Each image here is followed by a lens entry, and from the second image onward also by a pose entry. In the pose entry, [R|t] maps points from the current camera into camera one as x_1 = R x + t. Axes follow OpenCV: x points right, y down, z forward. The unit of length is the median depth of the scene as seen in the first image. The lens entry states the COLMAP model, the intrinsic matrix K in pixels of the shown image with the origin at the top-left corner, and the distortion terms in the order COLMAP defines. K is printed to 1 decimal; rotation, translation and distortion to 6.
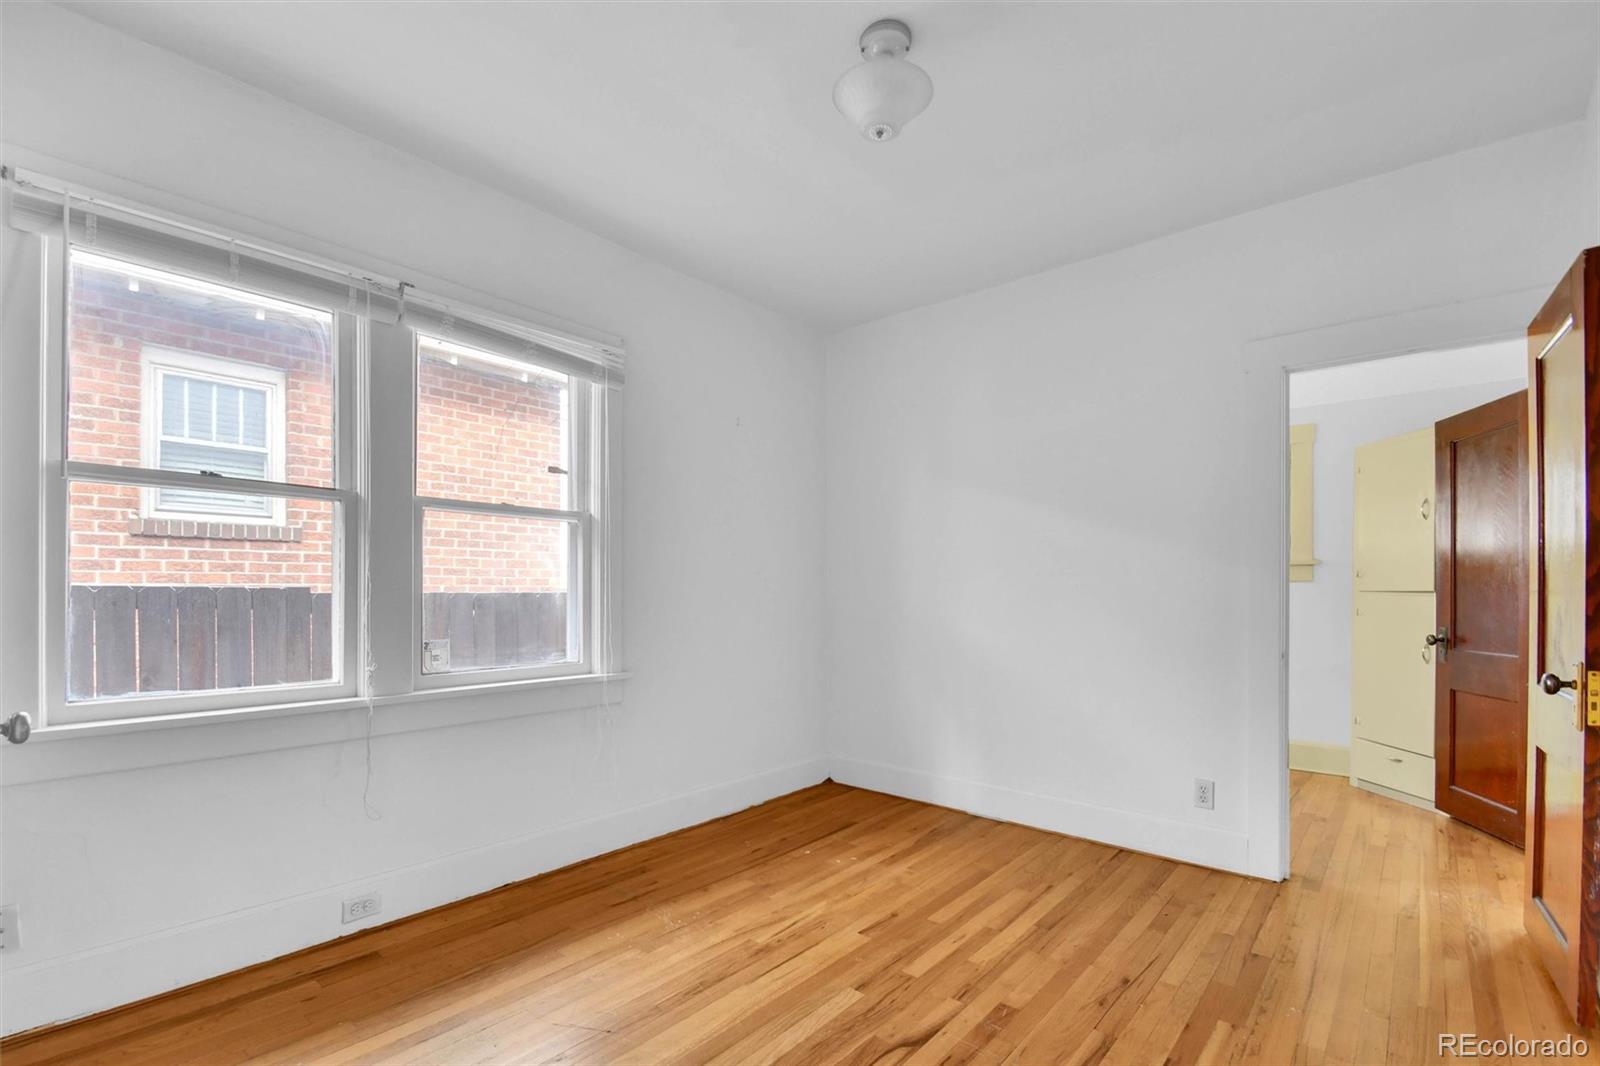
lens RADIAL K [[719.4, 0, 762.5], [0, 719.4, 597.2], [0, 0, 1]] dist [-0.008074, -0.001390]
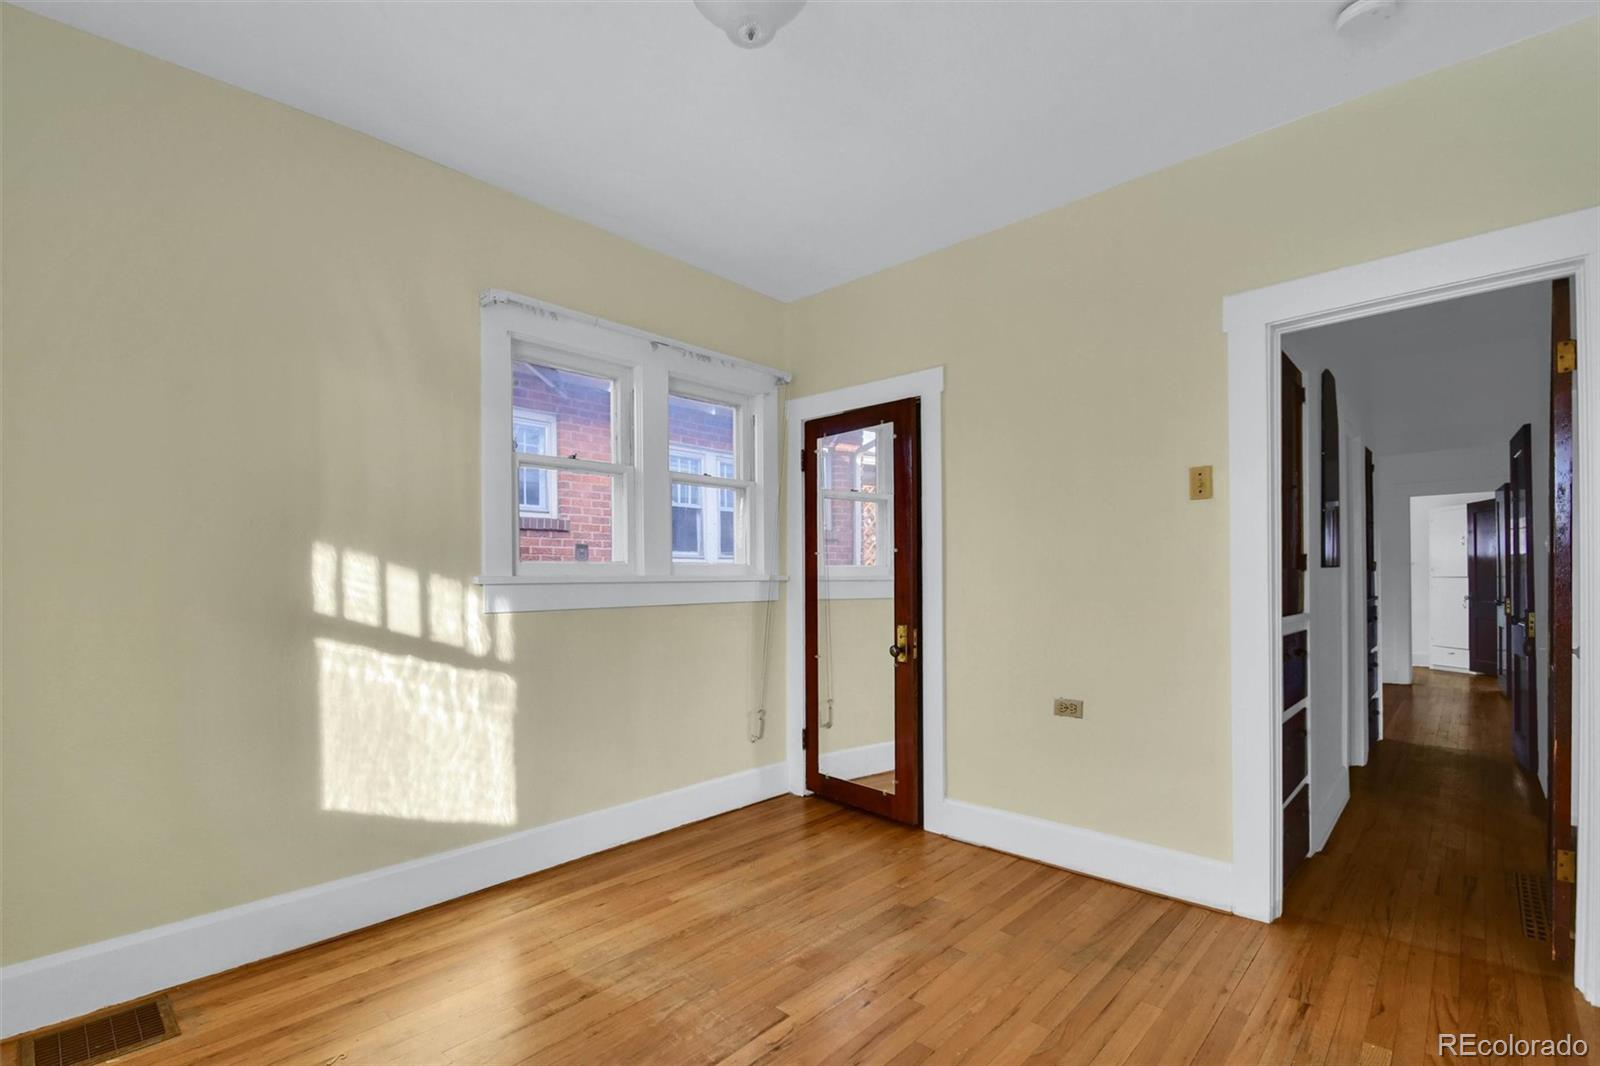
lens RADIAL K [[719.4, 0, 750.5], [0, 719.4, 581.6], [0, 0, 1]] dist [-0.008074, -0.001390]
pose [[0.999415, -0.008137, -0.033216, -1.079608], [0.007768, 0.999907, -0.011215, 0.019999], [0.033304, 0.010951, 0.999385, -1.146505]]
